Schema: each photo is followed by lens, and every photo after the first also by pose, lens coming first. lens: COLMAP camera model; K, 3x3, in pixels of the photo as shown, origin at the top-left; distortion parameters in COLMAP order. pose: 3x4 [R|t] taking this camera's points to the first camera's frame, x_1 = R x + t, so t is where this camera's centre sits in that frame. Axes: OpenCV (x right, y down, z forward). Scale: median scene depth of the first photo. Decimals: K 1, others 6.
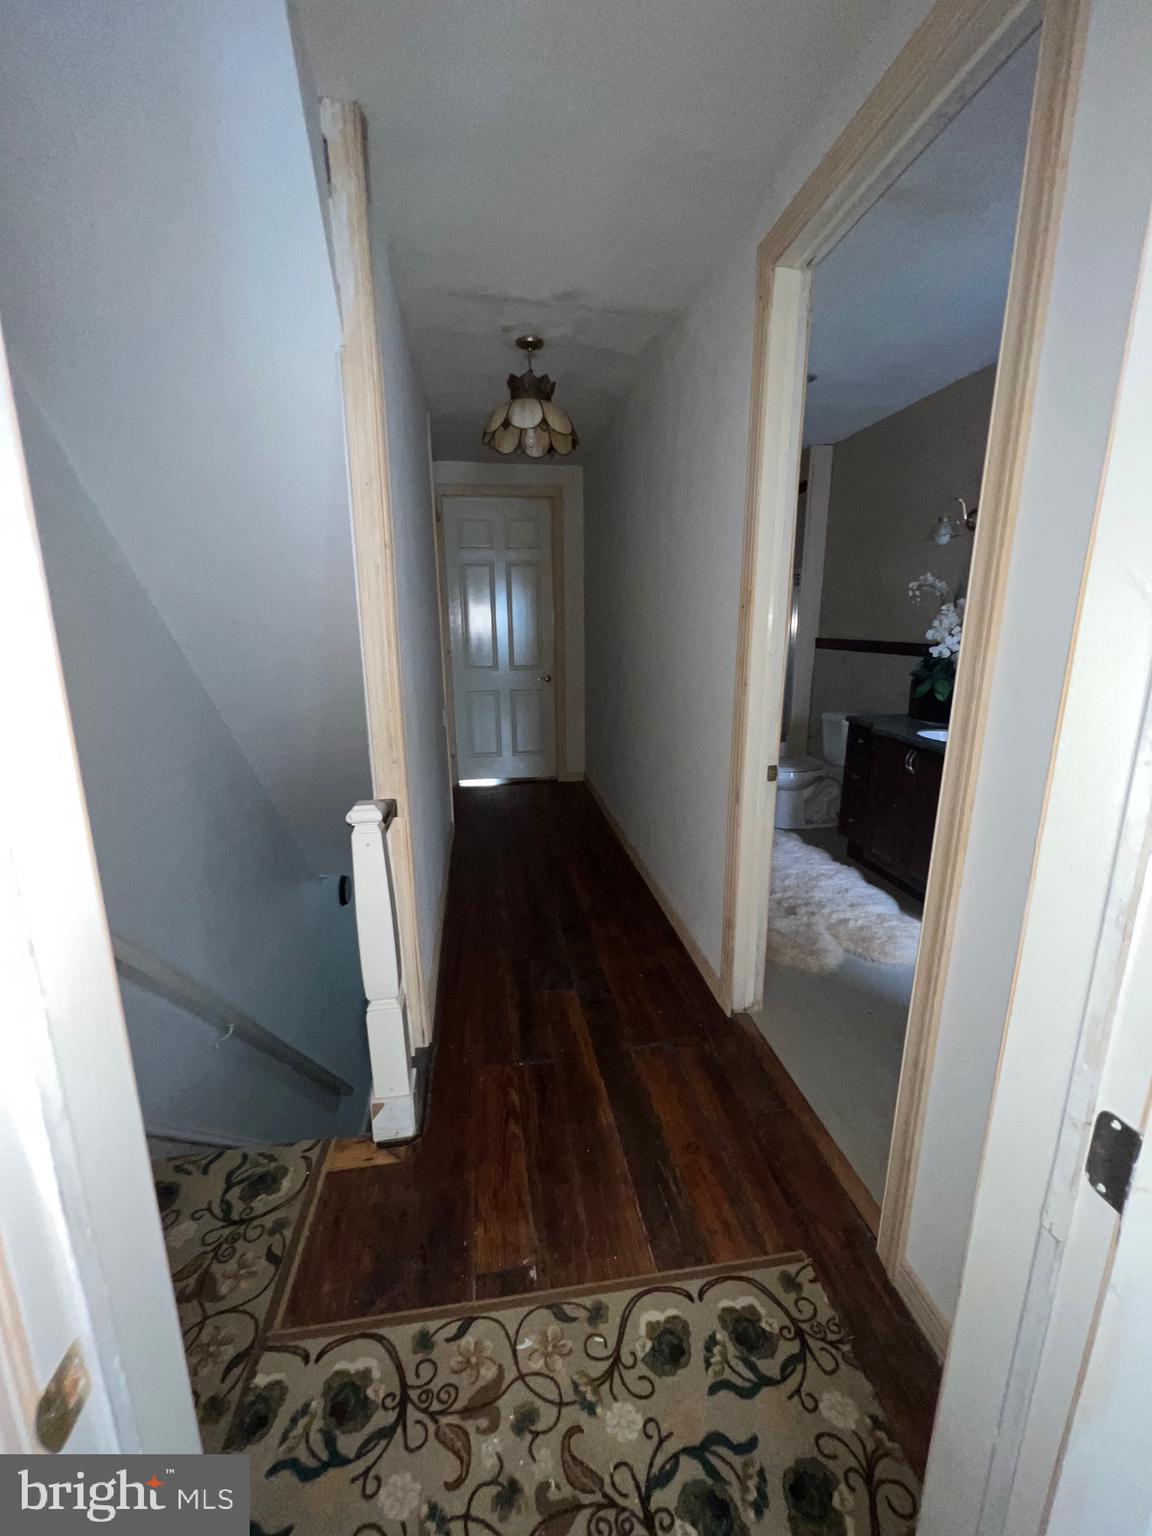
lens RADIAL K [[613.8, 0, 573.1], [0, 613.8, 759.7], [0, 0, 1]] dist [-0.000533, 0.000003]
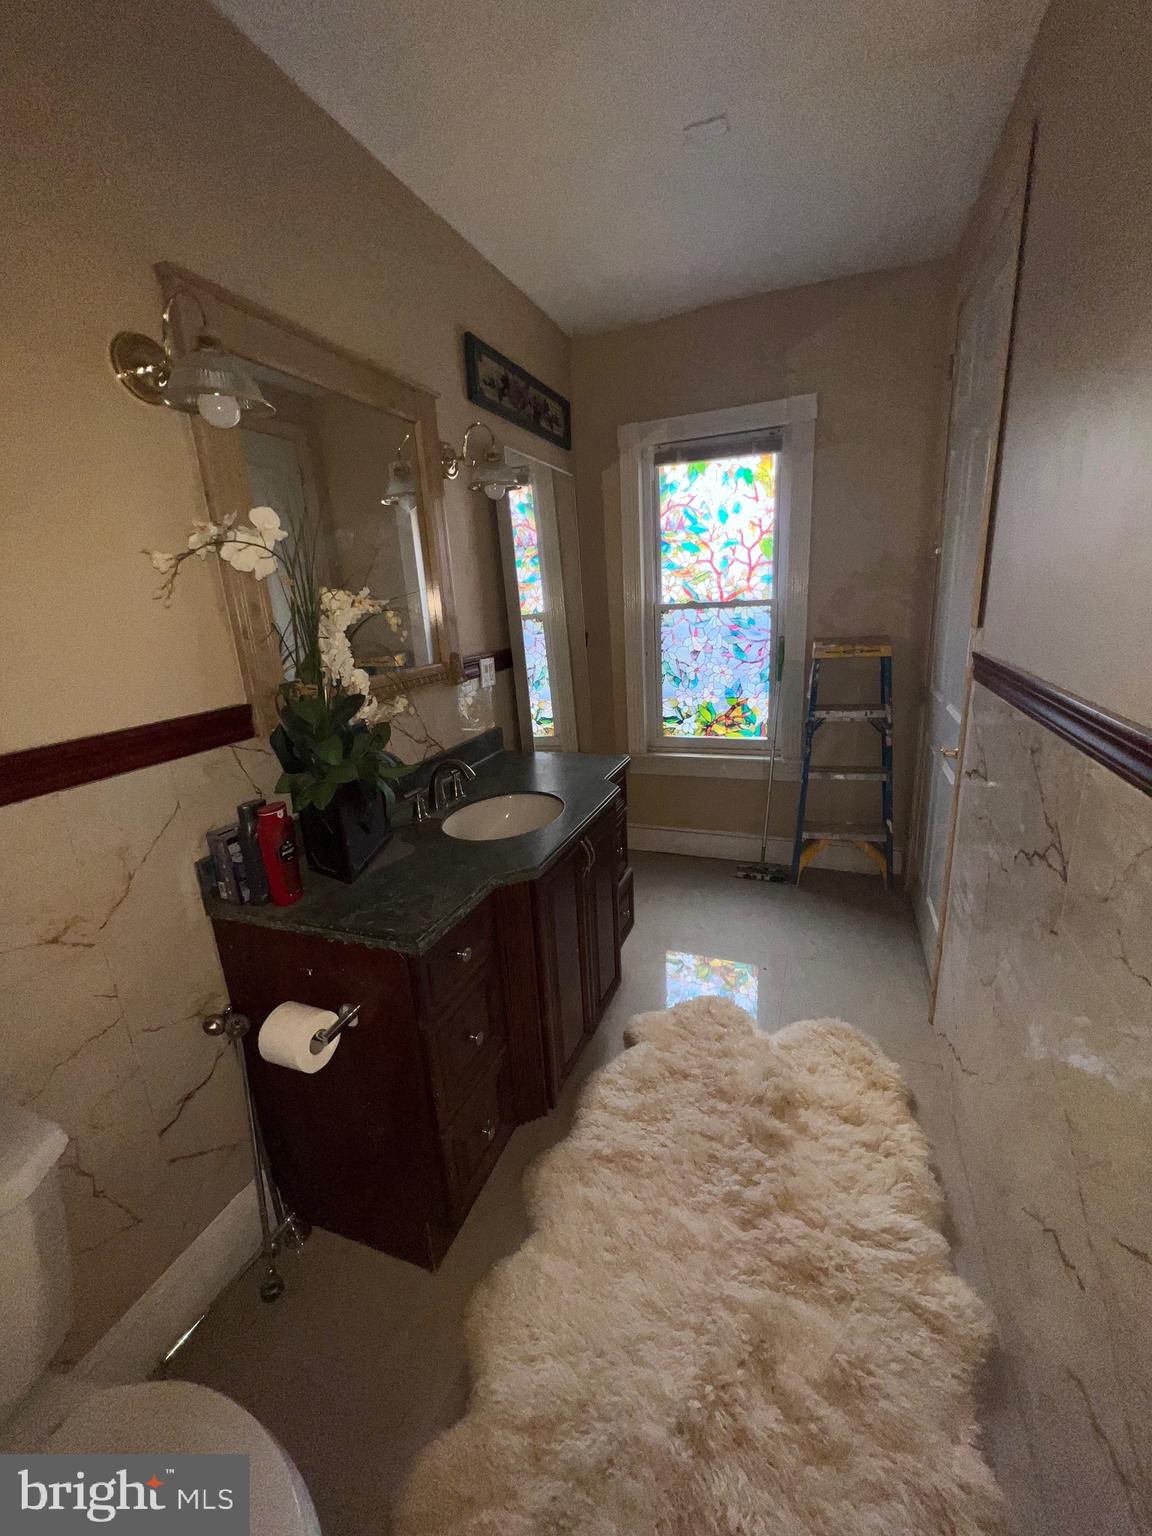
lens RADIAL K [[614.6, 0, 576.0], [0, 614.6, 768.0], [0, 0, 1]] dist [-0.001743, -0.000023]
pose [[-0.870075, -0.074658, 0.487233, 0.243069], [0.173284, 0.879042, 0.444136, -0.293795], [-0.461457, 0.470861, -0.751896, 1.231391]]
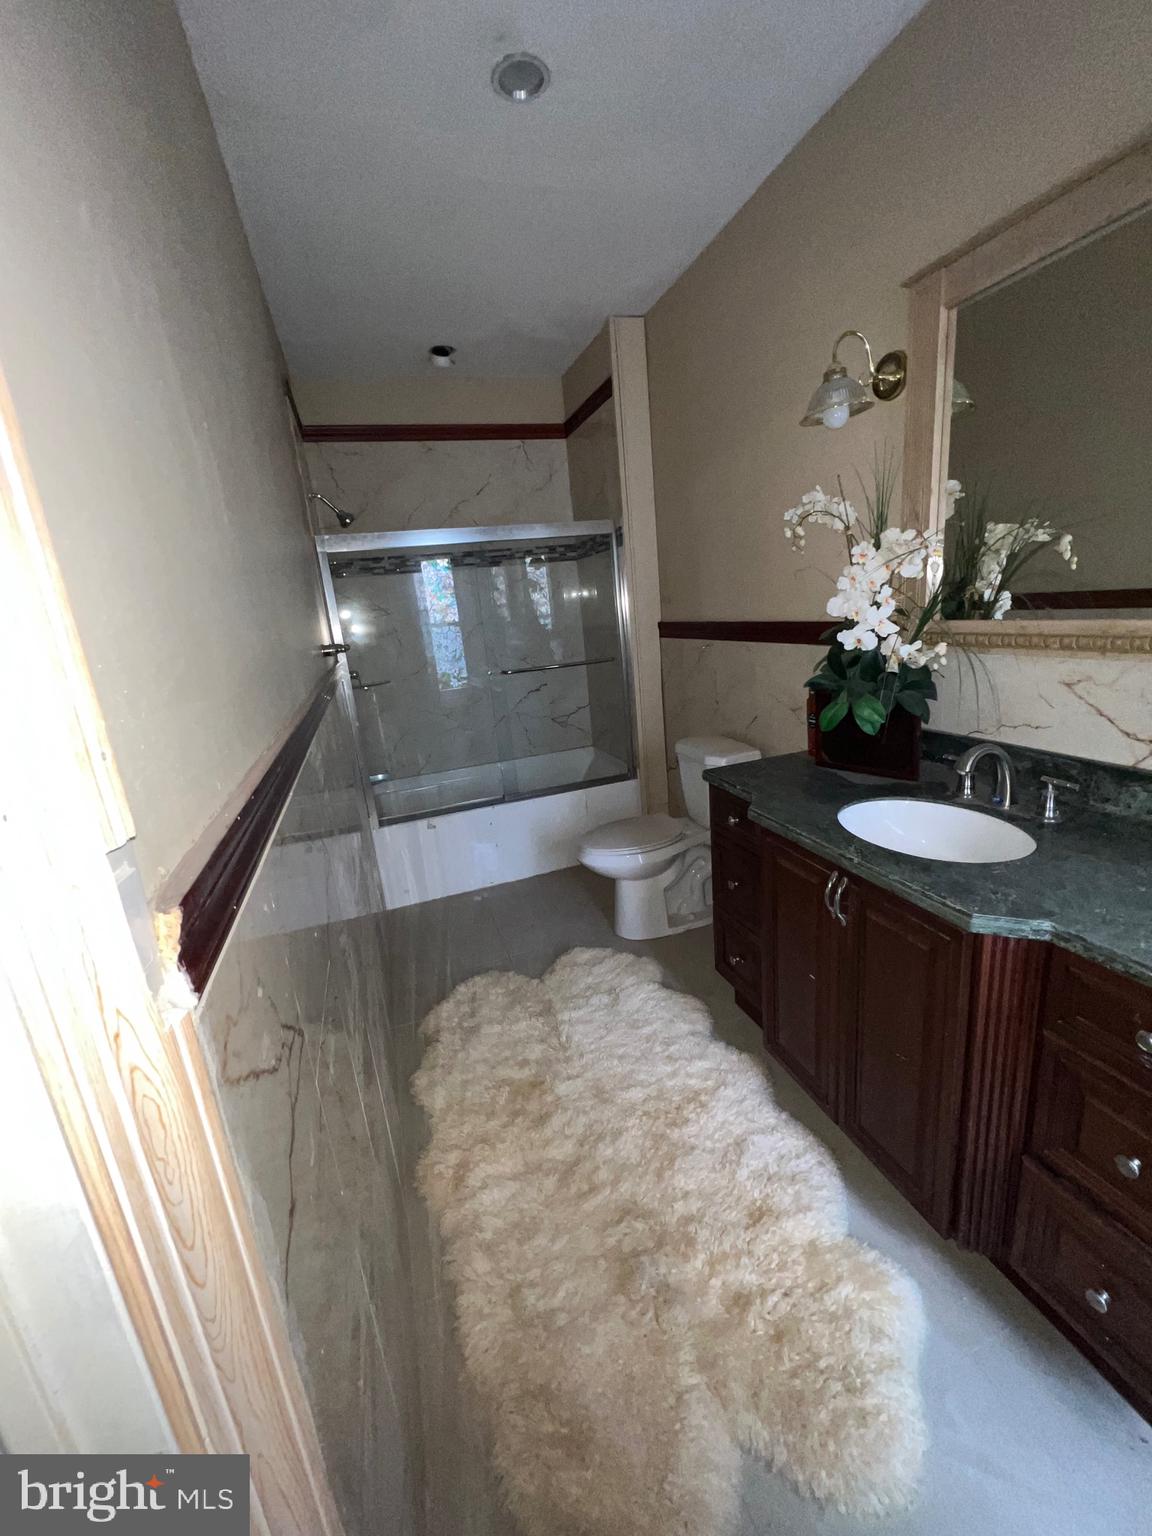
lens RADIAL K [[614.6, 0, 576.0], [0, 614.6, 768.0], [0, 0, 1]] dist [-0.001743, -0.000023]
pose [[0.978877, -0.131514, 0.156535, 0.268833], [0.126965, 0.991150, 0.038757, -0.116324], [-0.160247, -0.018064, 0.986912, 0.518497]]
